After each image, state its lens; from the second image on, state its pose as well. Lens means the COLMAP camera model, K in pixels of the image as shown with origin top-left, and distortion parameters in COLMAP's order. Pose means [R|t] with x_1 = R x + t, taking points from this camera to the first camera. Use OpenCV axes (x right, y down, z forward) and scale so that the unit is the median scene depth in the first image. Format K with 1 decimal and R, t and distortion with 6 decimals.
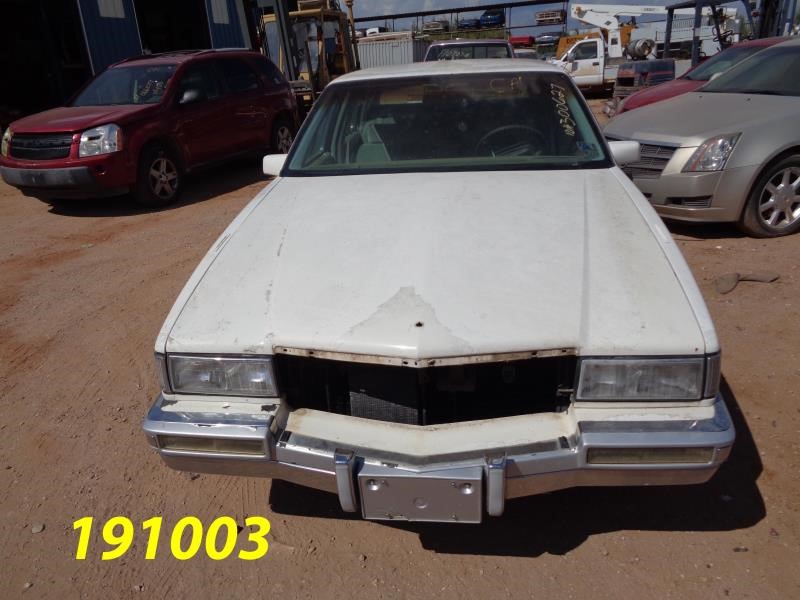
lens RADIAL K [[604.2, 0, 400.0], [0, 604.2, 300.0], [0, 0, 1]] dist [-0.007486, 0.006989]
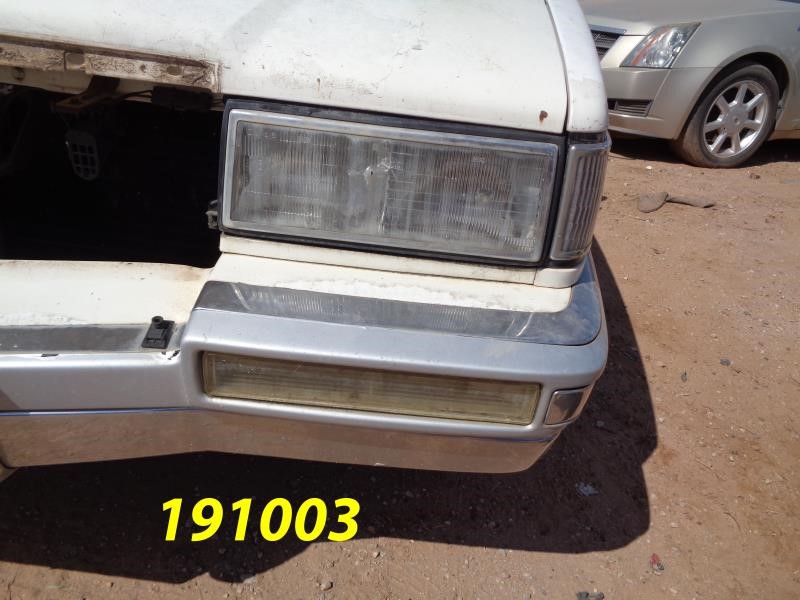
lens RADIAL K [[604.2, 0, 400.0], [0, 604.2, 300.0], [0, 0, 1]] dist [-0.007486, 0.006989]
pose [[0.986240, 0.118993, 0.114770, 0.282107], [-0.129508, 0.987579, 0.088973, 0.125654], [-0.102758, -0.102612, 0.989400, 0.477705]]
